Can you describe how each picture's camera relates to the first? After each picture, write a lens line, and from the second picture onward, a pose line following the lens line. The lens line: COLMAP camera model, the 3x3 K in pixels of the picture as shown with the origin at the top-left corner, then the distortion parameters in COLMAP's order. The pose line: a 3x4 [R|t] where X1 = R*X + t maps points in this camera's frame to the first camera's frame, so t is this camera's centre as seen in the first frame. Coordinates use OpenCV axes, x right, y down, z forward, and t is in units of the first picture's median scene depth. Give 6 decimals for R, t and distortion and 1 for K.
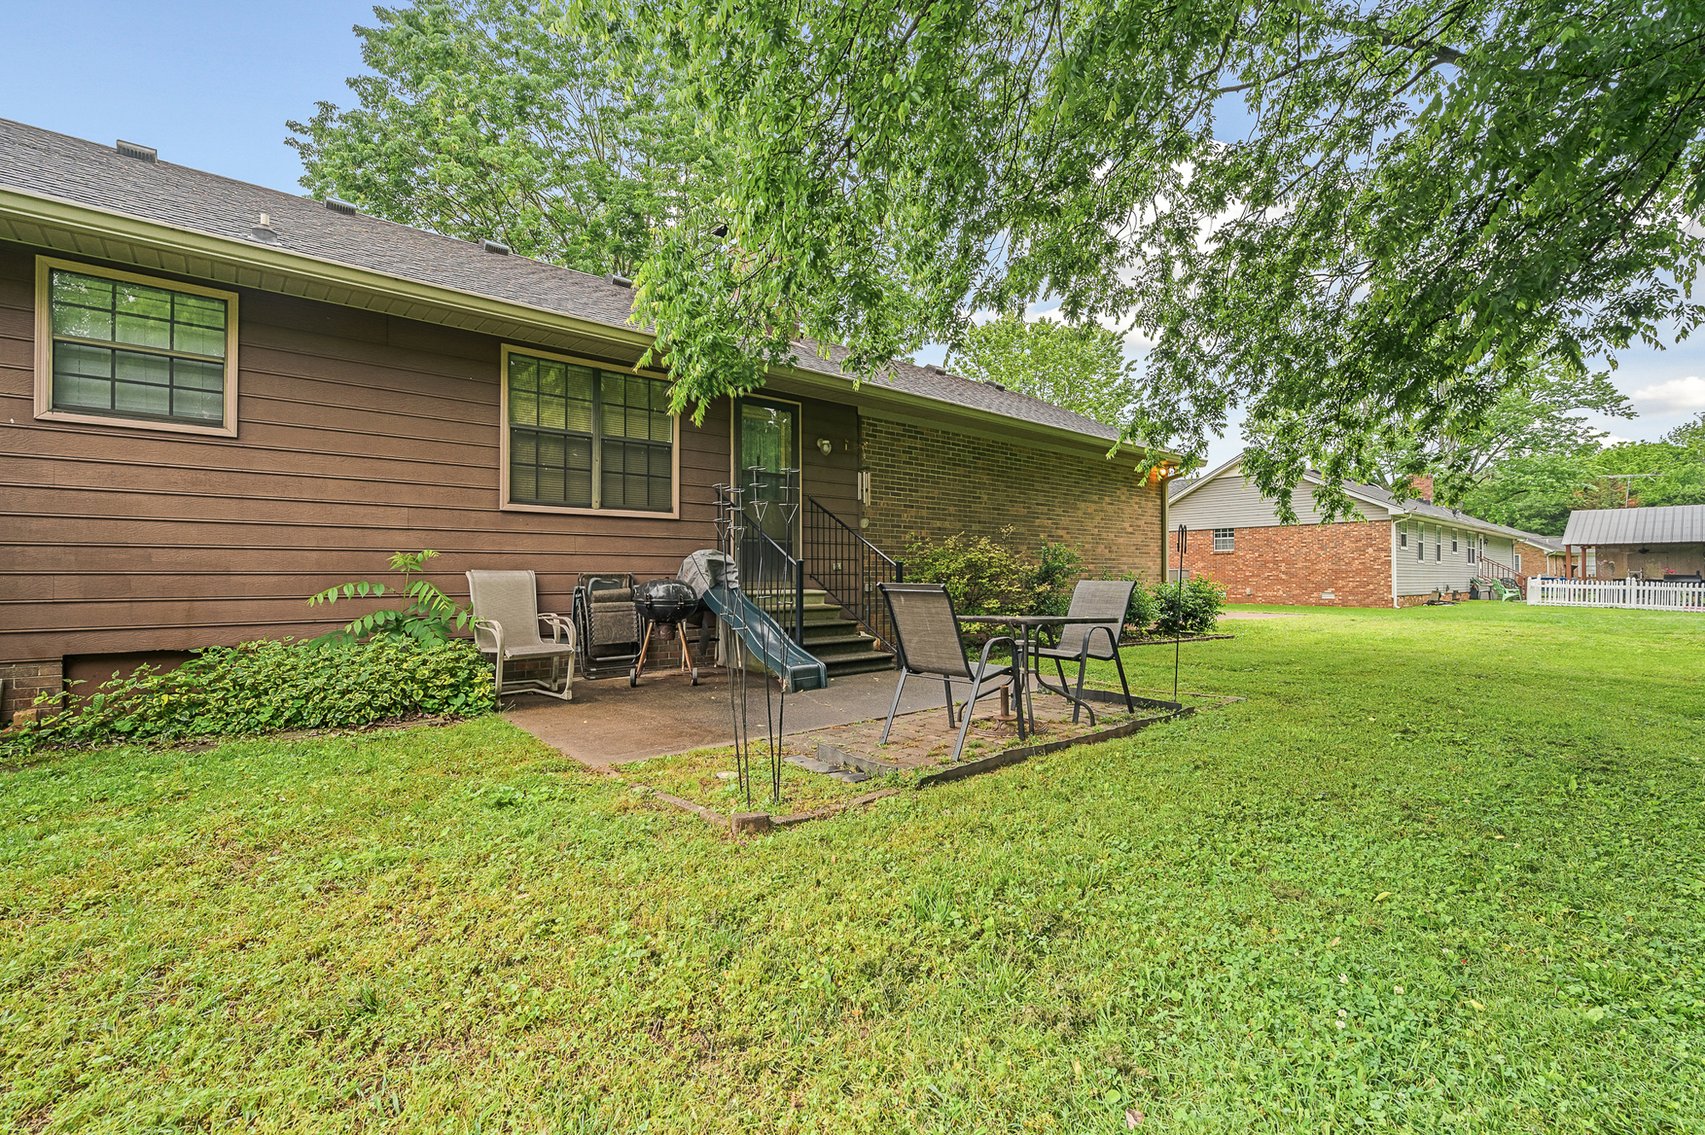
lens RADIAL K [[761.4, 0, 850.9], [0, 761.4, 563.7], [0, 0, 1]] dist [0.002028, 0.000177]
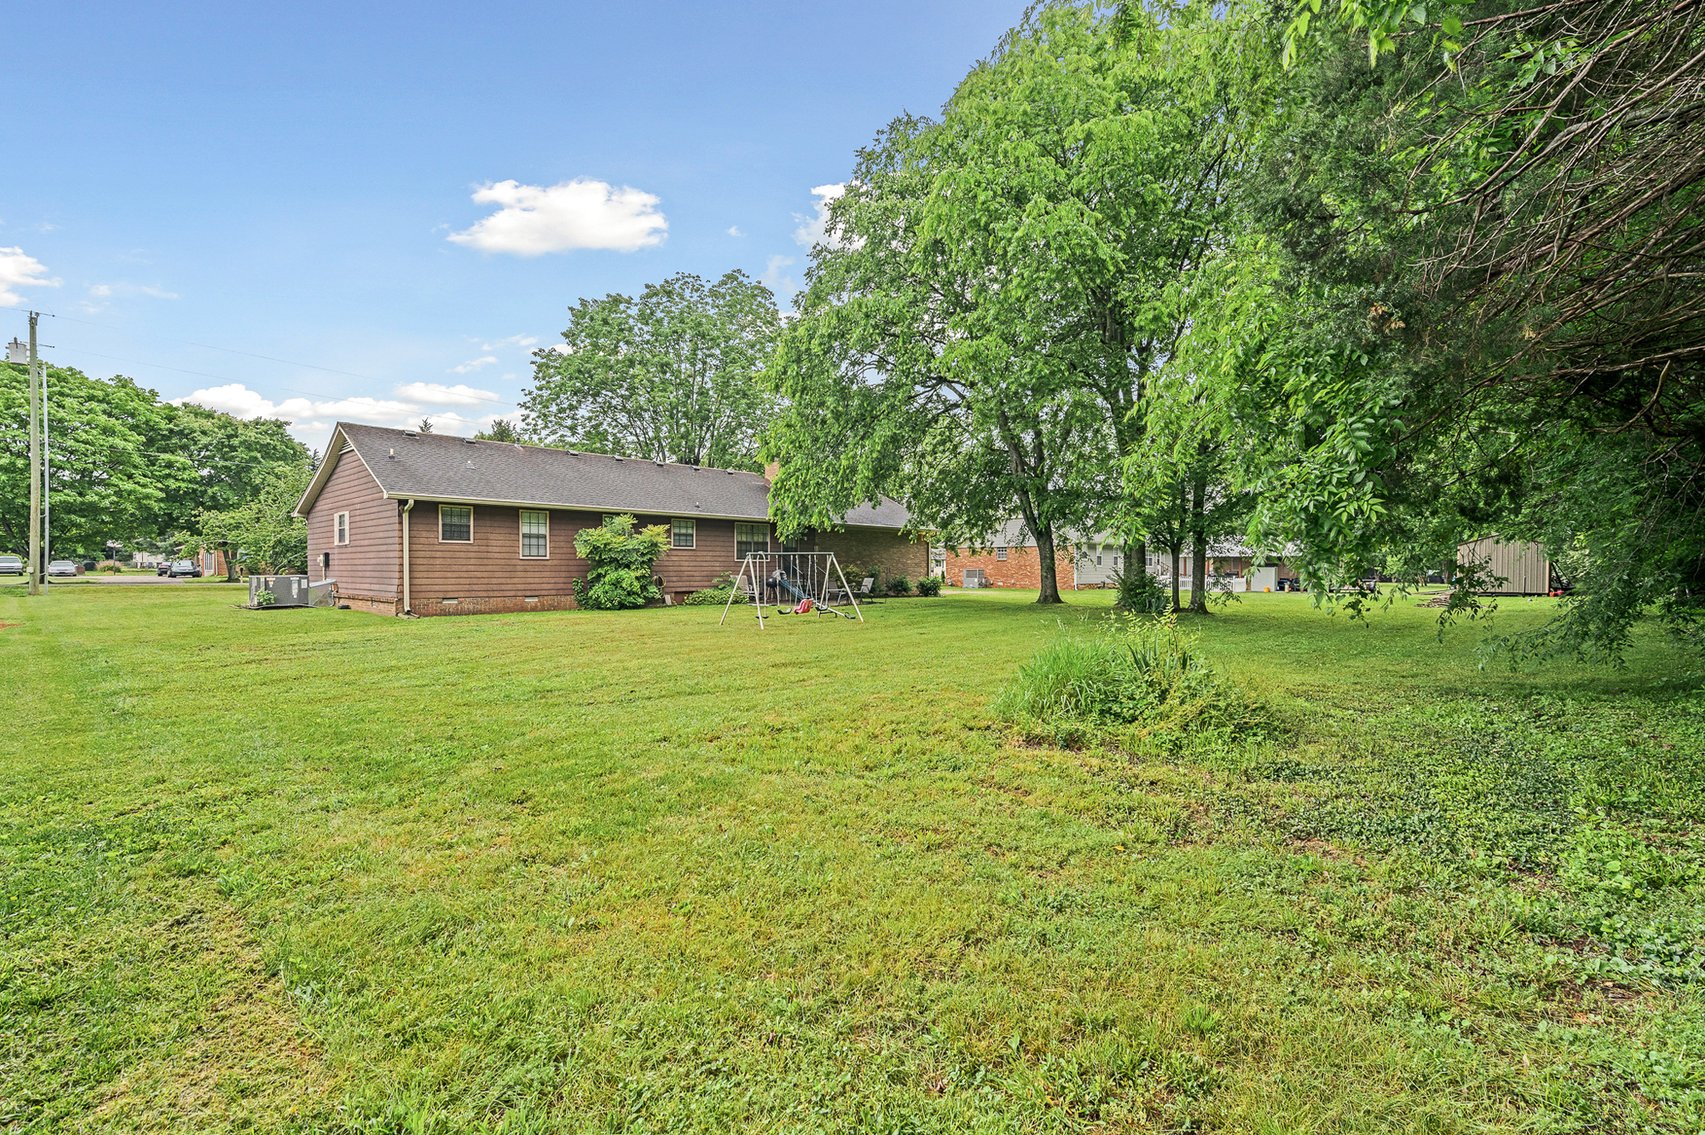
lens RADIAL K [[754.4, 0, 843.6], [0, 754.4, 569.1], [0, 0, 1]] dist [0.012878, -0.000236]
pose [[0.996495, 0.005943, 0.083436, -0.153668], [-0.007706, 0.999753, 0.020833, -0.086126], [-0.083291, -0.021403, 0.996295, -2.392078]]
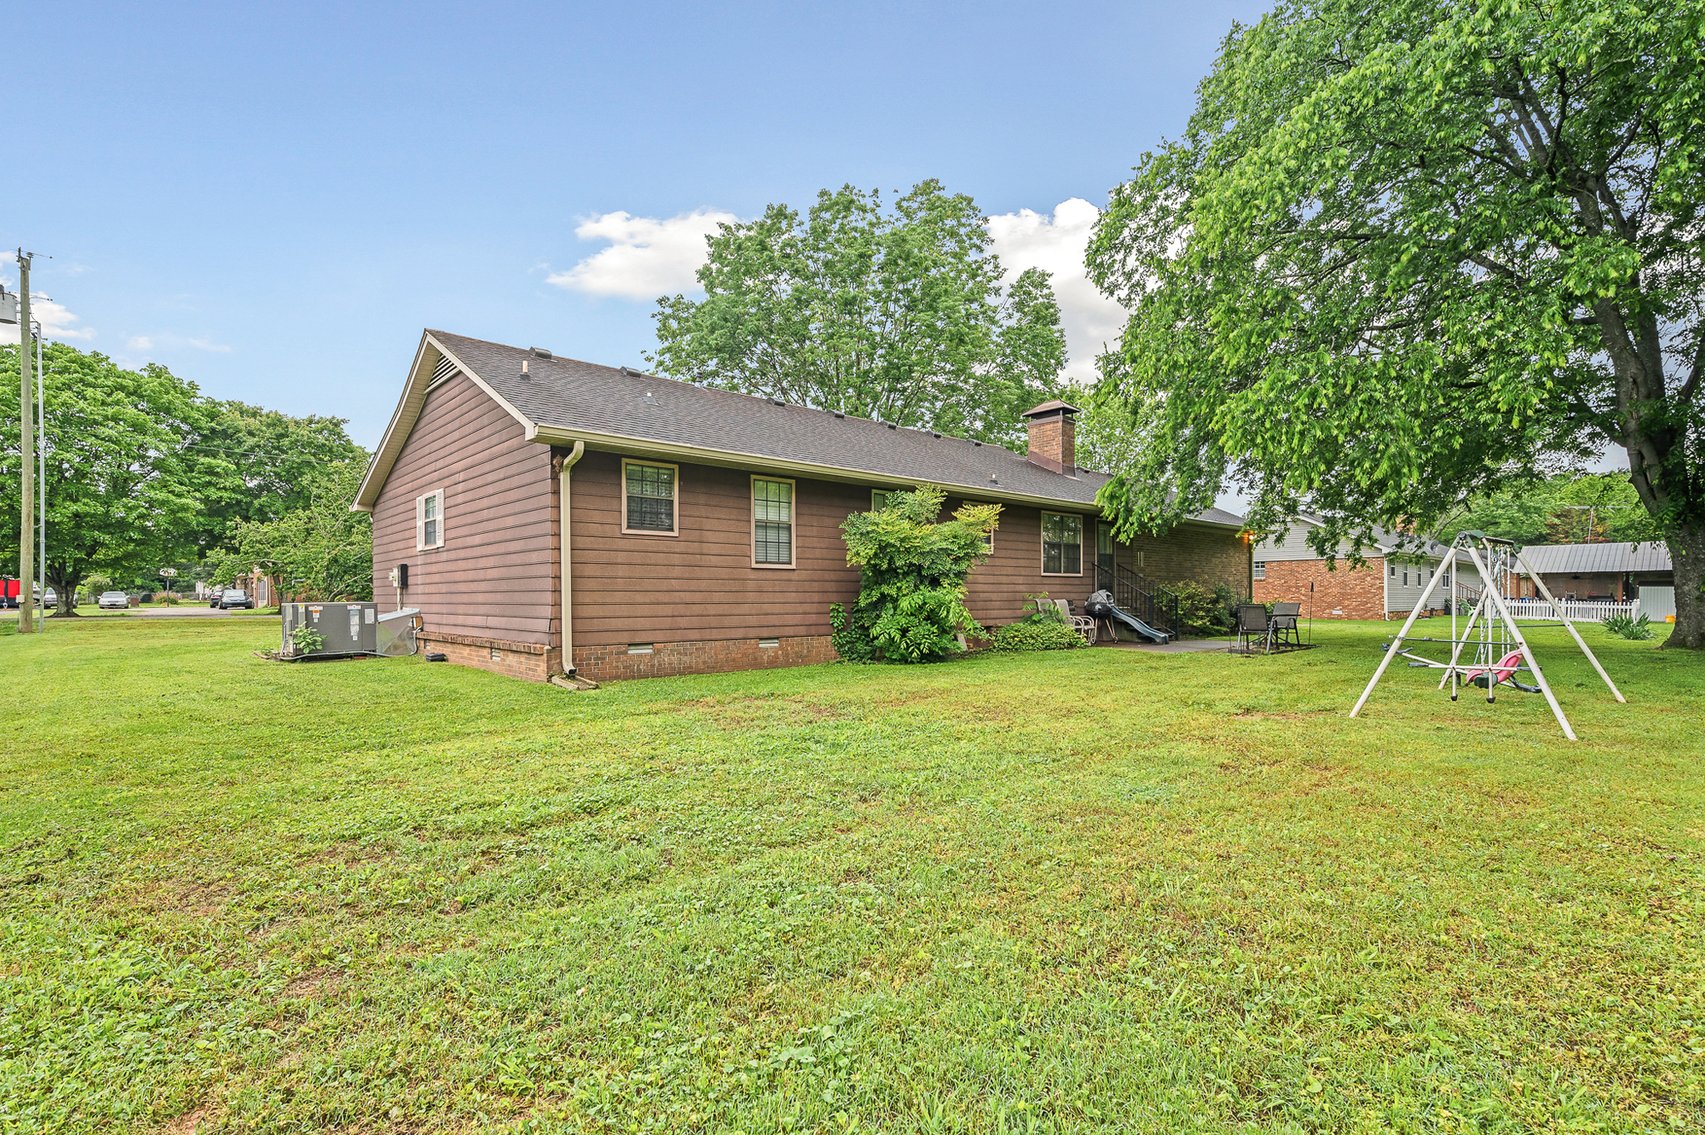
lens RADIAL K [[783.4, 0, 825.9], [0, 783.4, 594.4], [0, 0, 1]] dist [-0.000091, 0.000566]
pose [[1.000000, -0.000419, 0.000401, -0.870709], [0.000412, 0.999865, 0.016454, -0.036394], [-0.000408, -0.016454, 0.999865, -1.205374]]
